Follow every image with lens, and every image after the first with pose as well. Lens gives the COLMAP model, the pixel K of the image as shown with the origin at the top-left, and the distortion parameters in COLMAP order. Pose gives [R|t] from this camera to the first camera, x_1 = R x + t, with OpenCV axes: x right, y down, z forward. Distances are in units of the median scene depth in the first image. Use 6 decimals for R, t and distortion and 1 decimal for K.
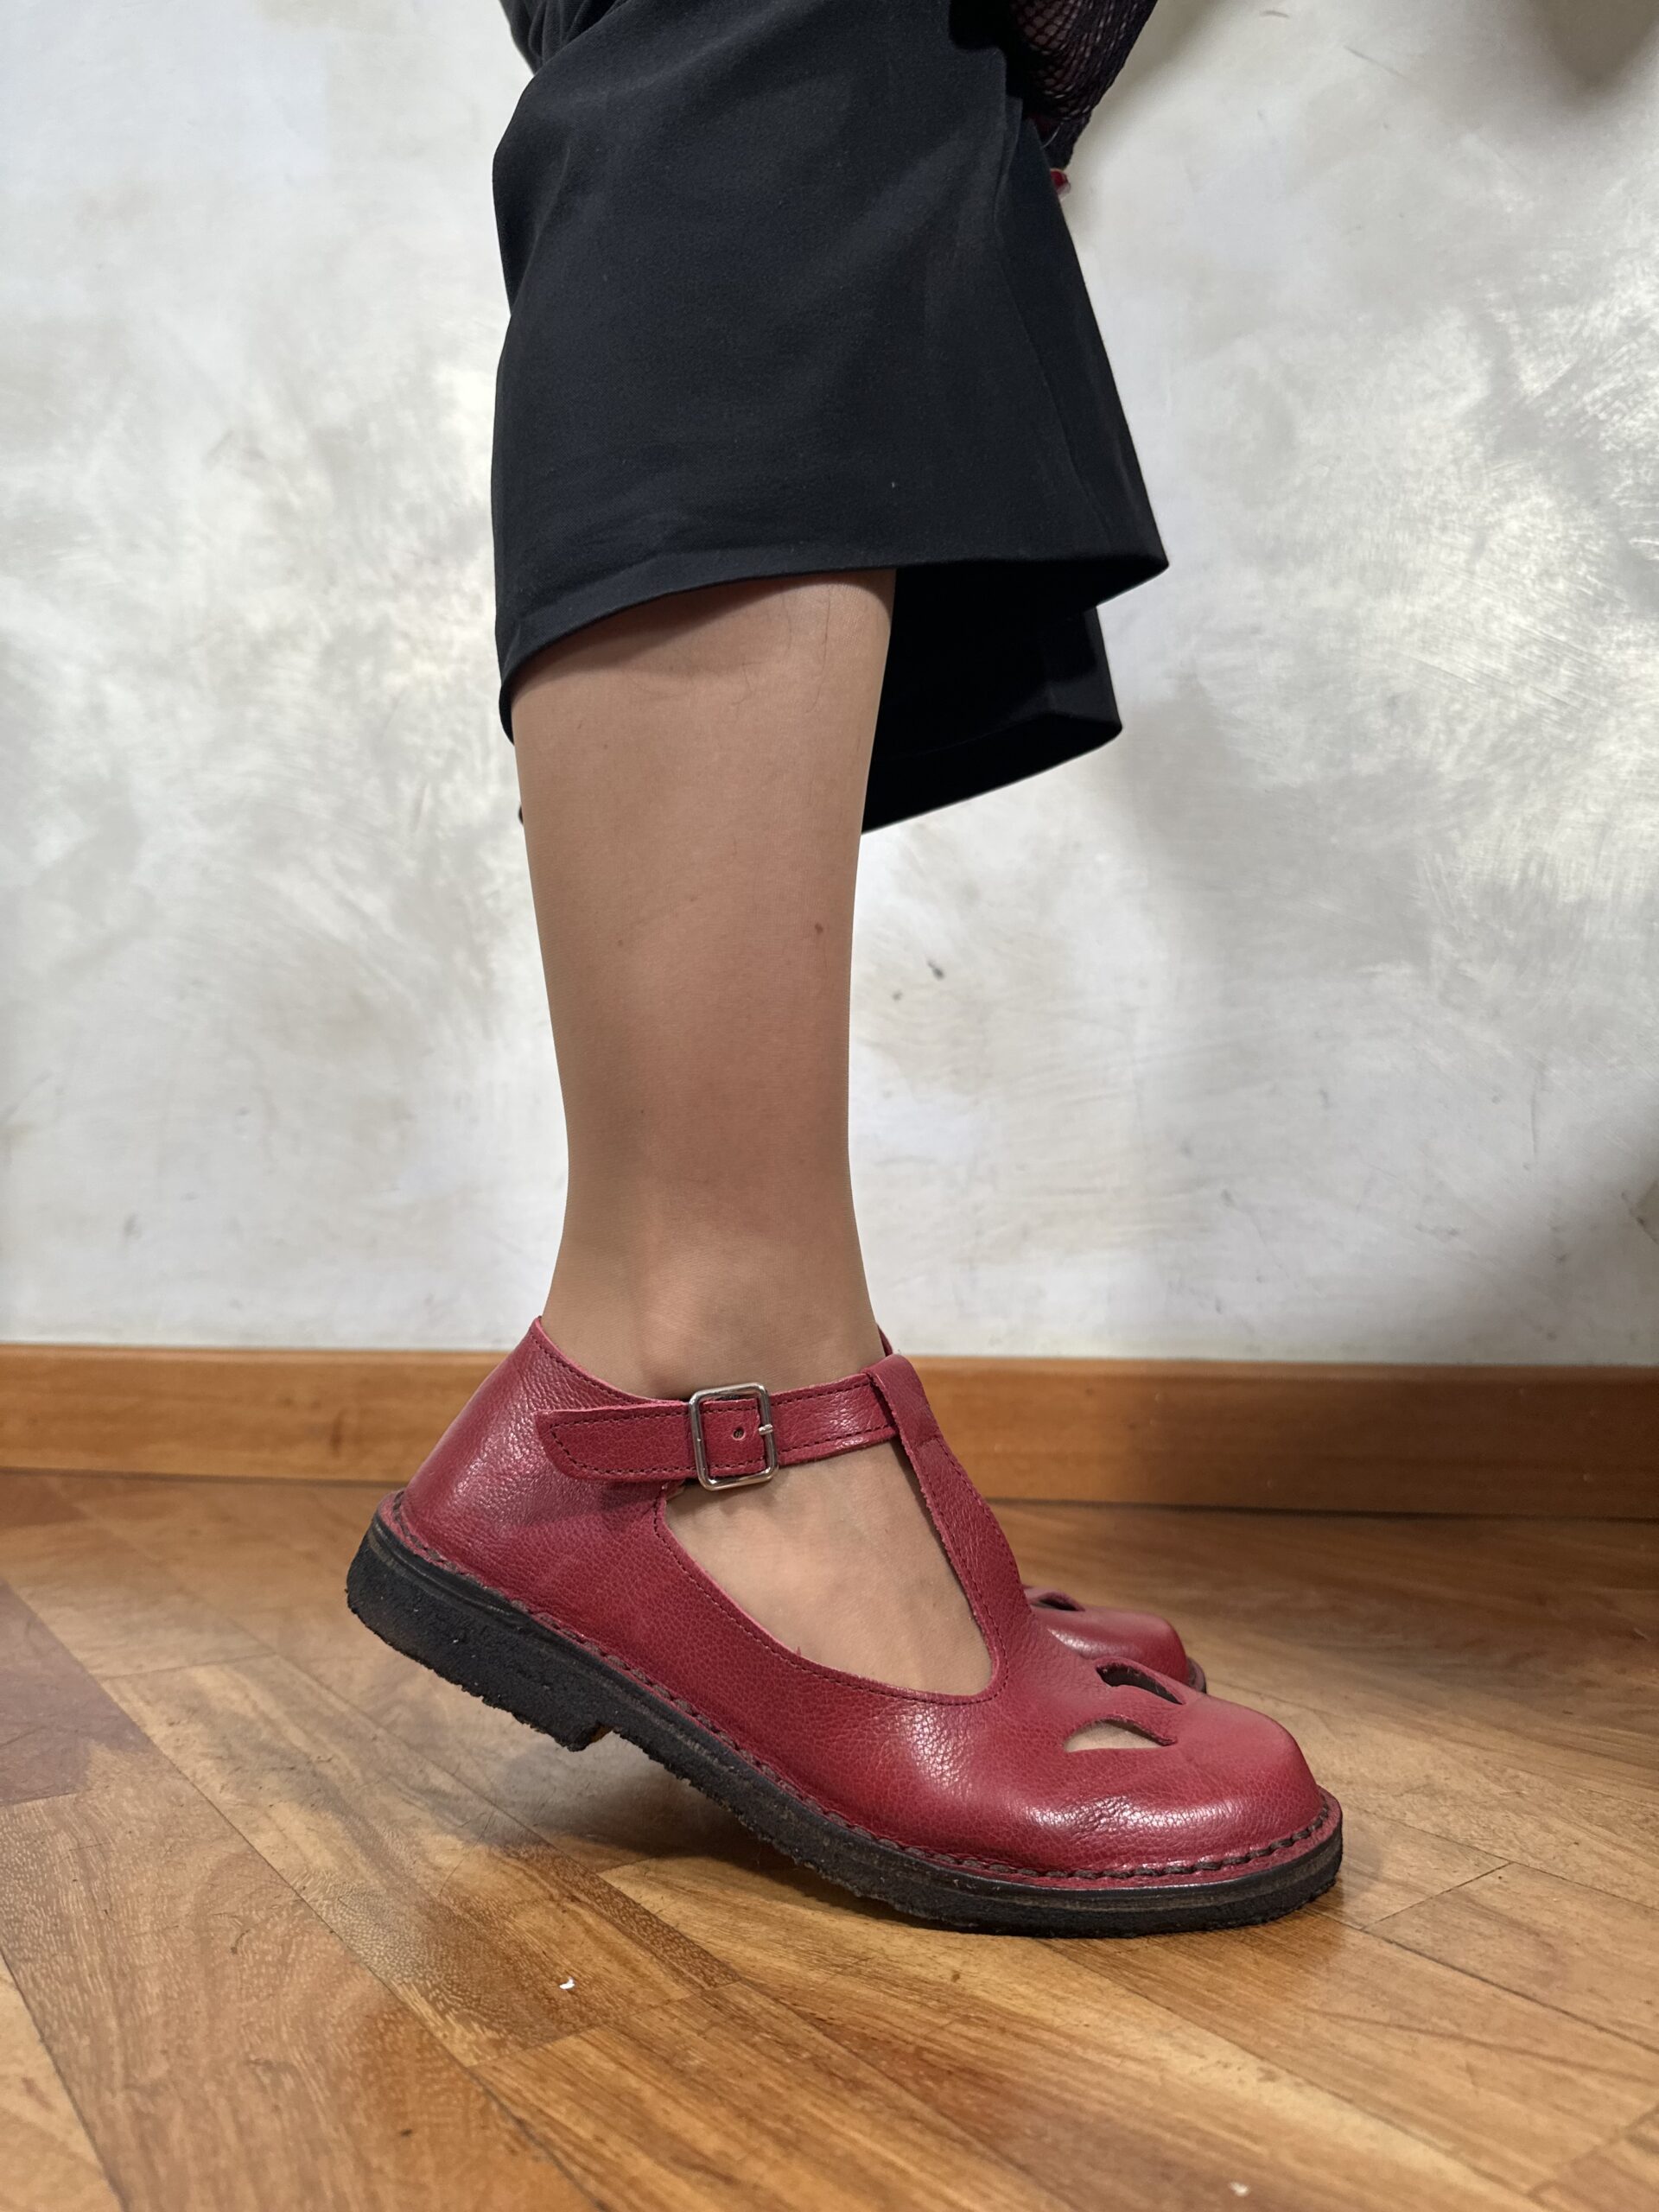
lens RADIAL K [[1603.3, 0, 825.9], [0, 1603.3, 1111.6], [0, 0, 1]] dist [-0.005209, -0.009441]
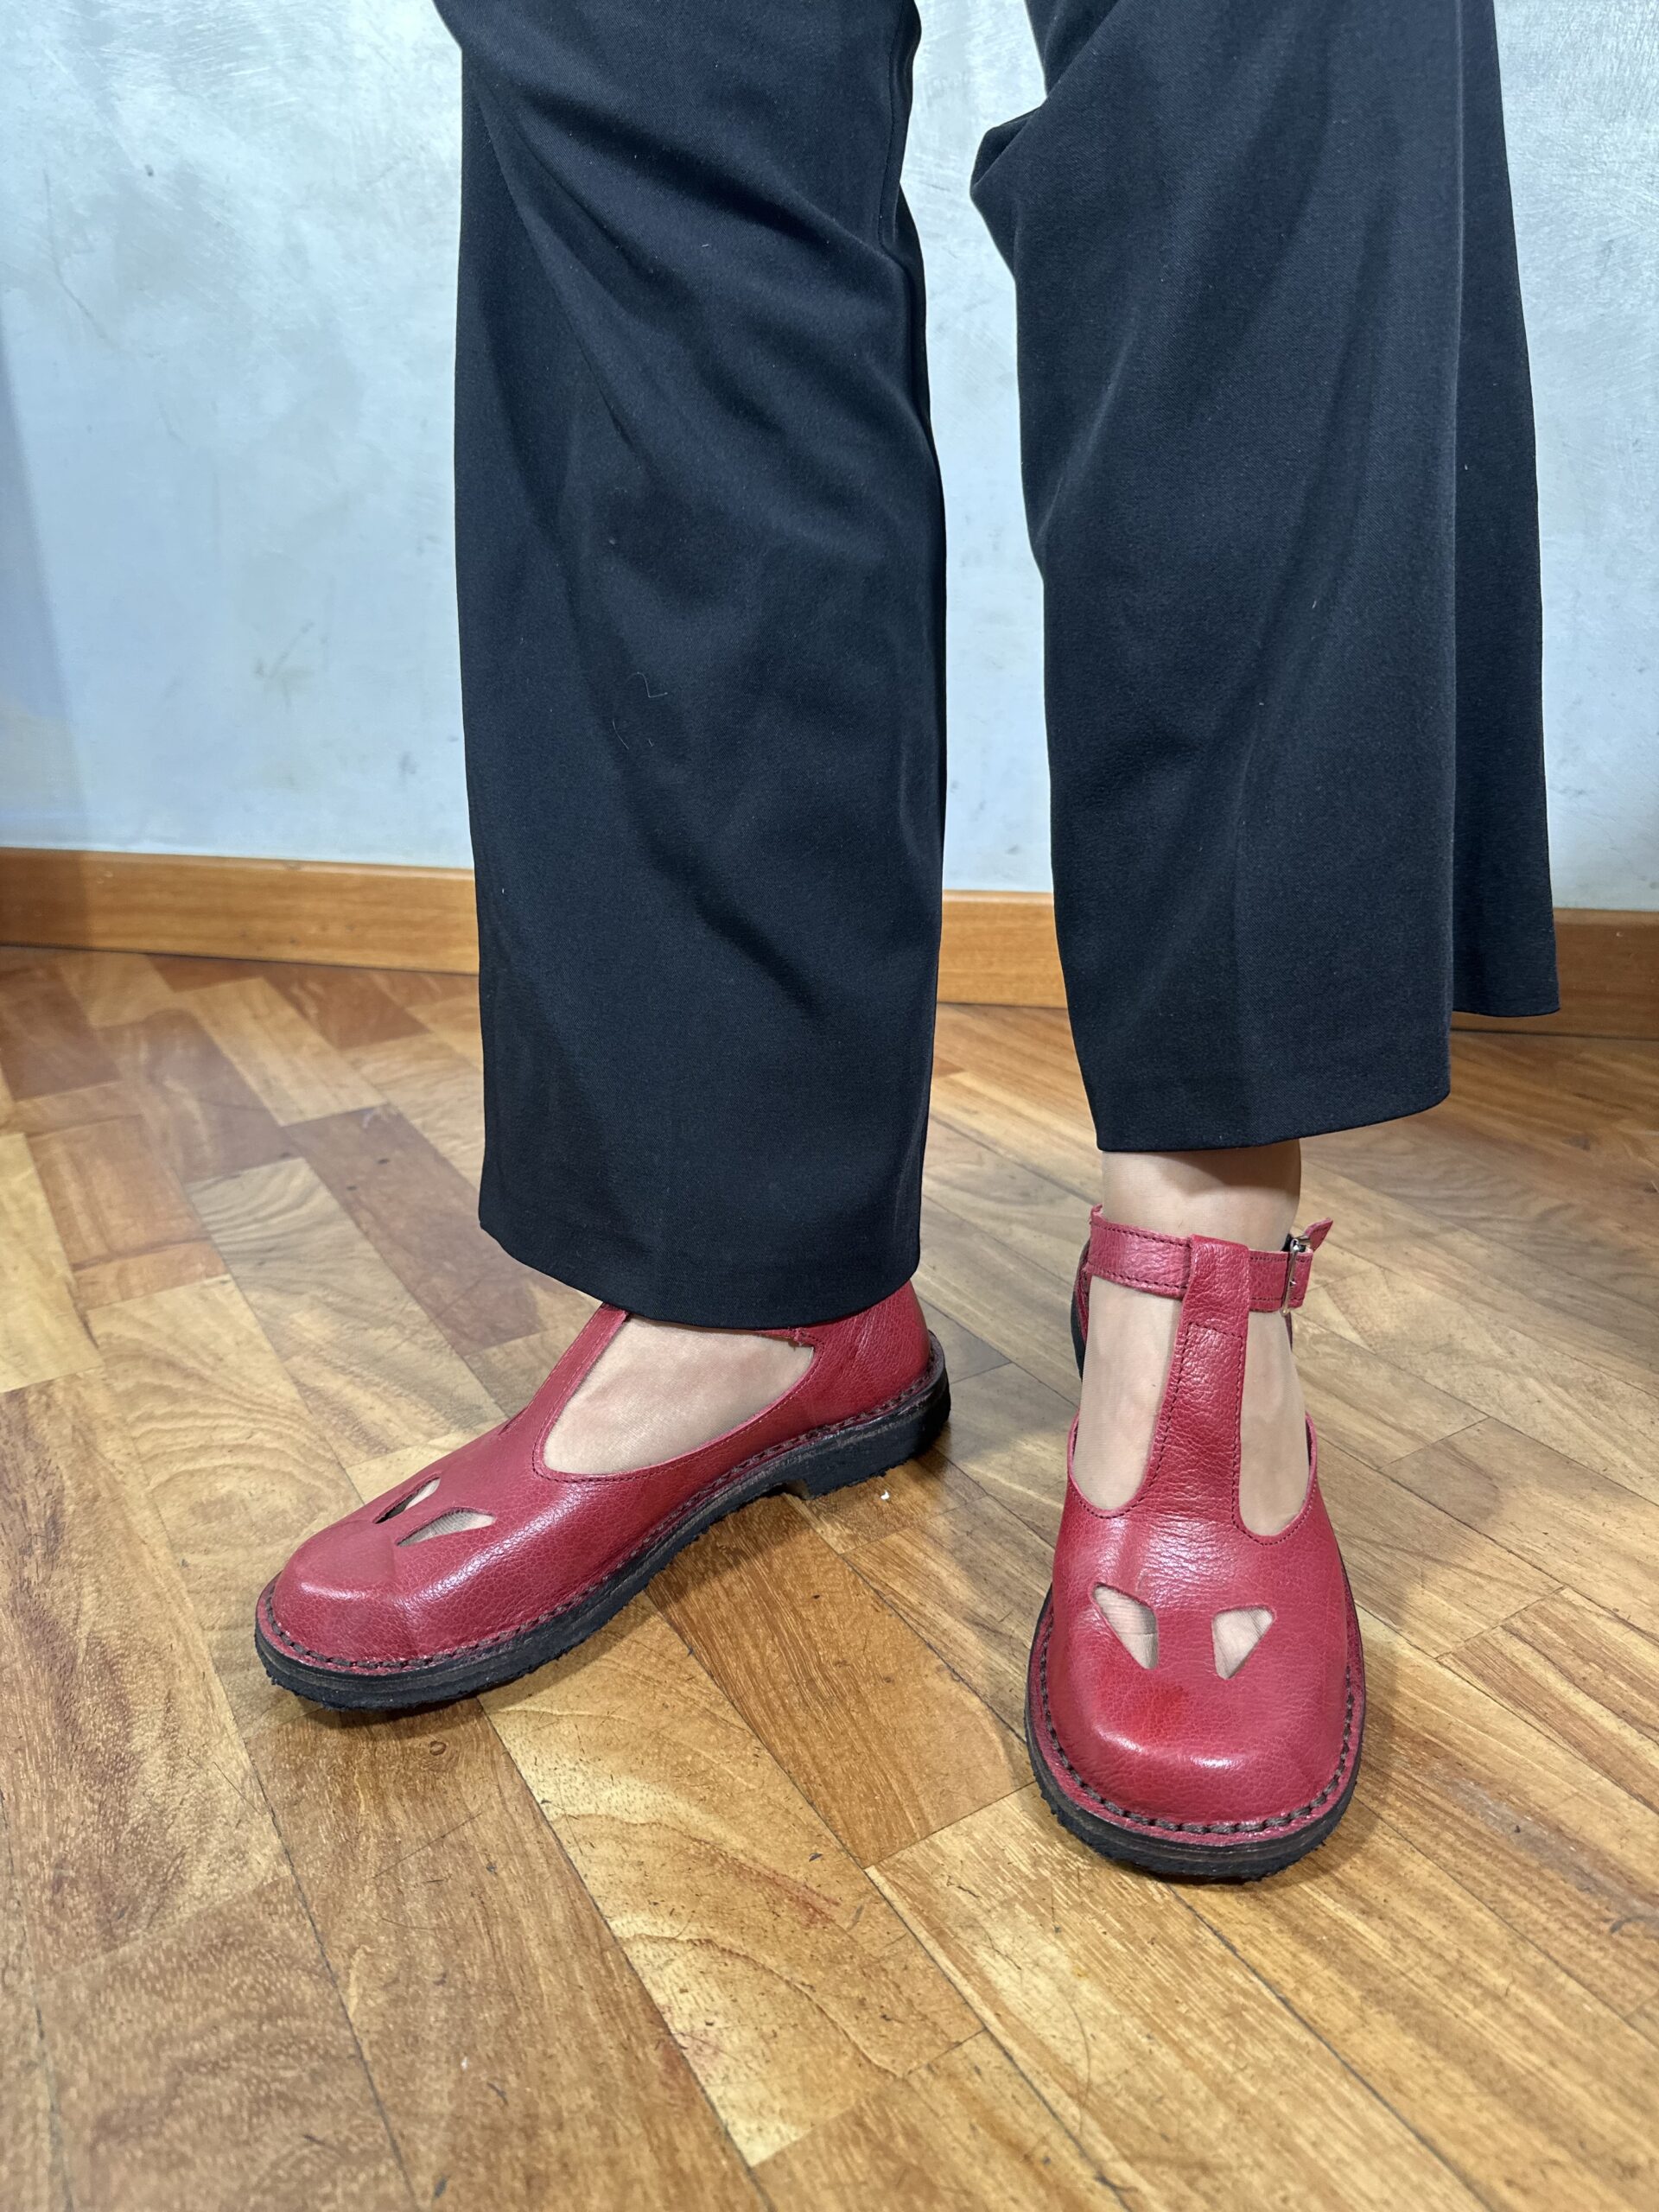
lens RADIAL K [[1603.3, 0, 830.0], [0, 1603.3, 1096.0], [0, 0, 1]] dist [-0.005209, -0.009441]
pose [[0.996012, 0.006673, -0.088970, -0.028056], [0.031513, 0.906614, 0.420782, -0.211865], [0.083470, -0.421907, 0.902788, -0.134801]]
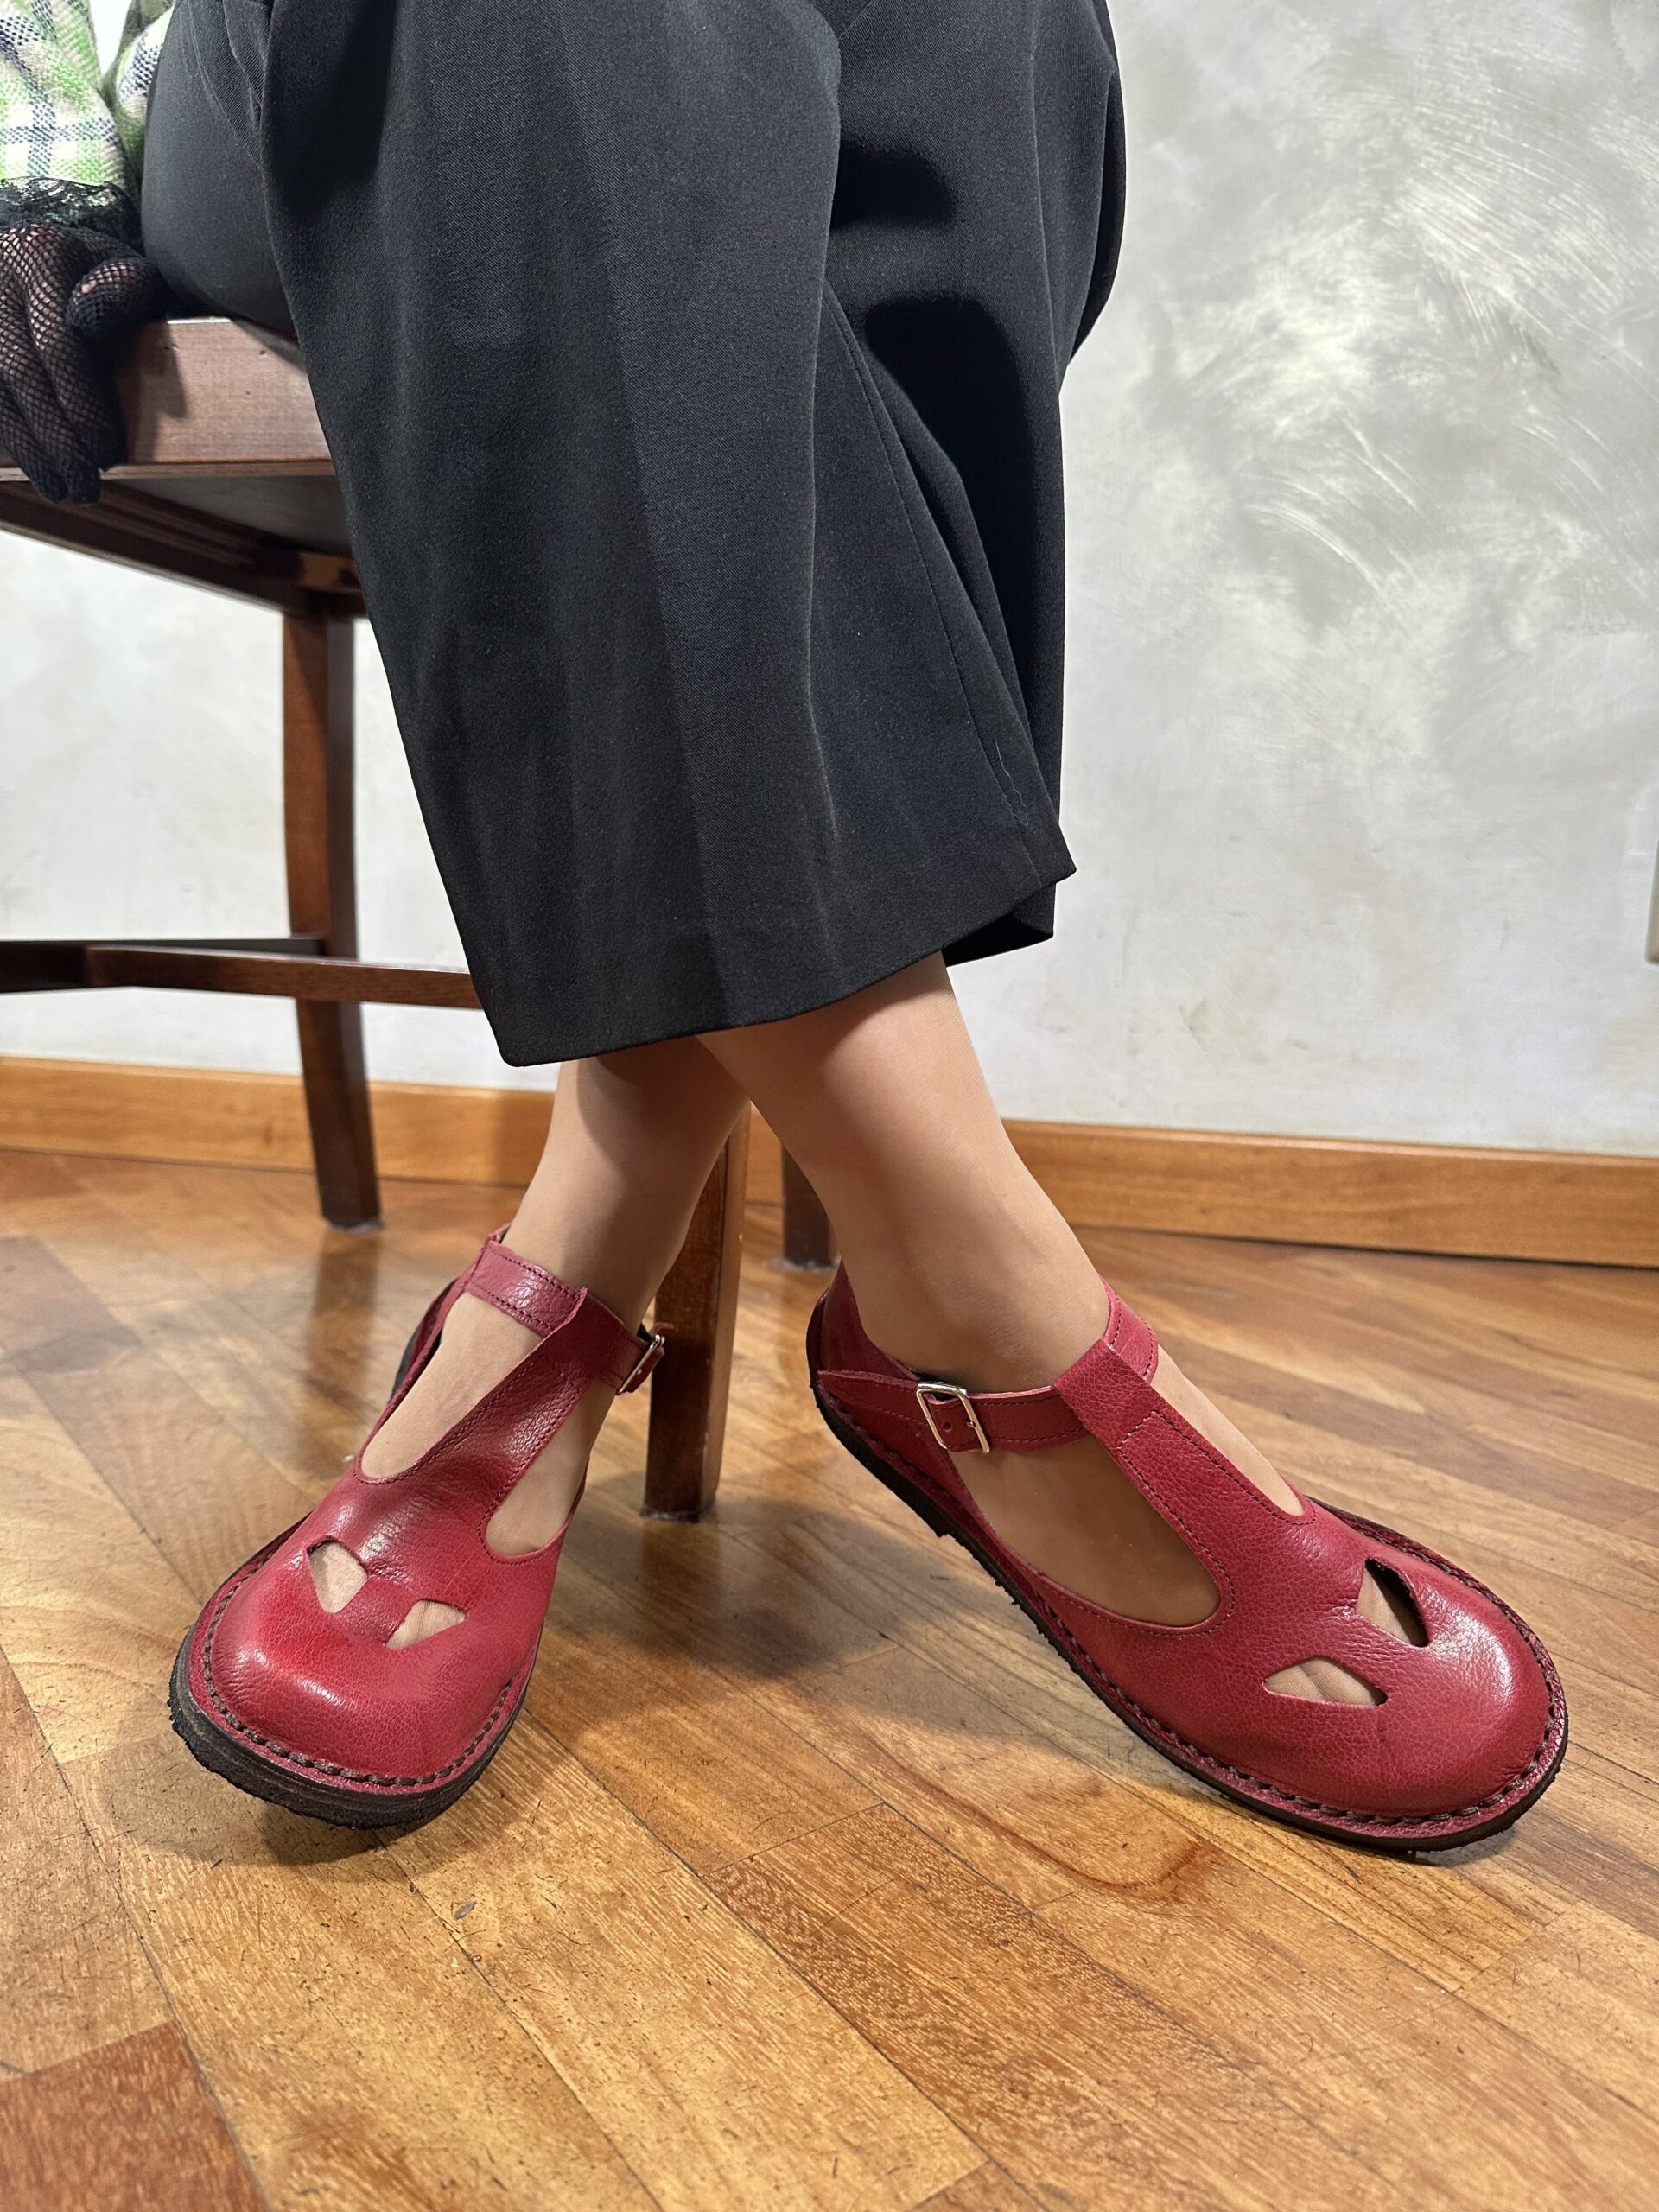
lens RADIAL K [[1603.3, 0, 834.5], [0, 1603.3, 1111.9], [0, 0, 1]] dist [-0.005209, -0.009441]
pose [[0.998983, 0.036948, 0.025848, 0.153596], [-0.041658, 0.975638, 0.215395, -0.142066], [-0.017260, -0.216253, 0.976185, -0.365326]]
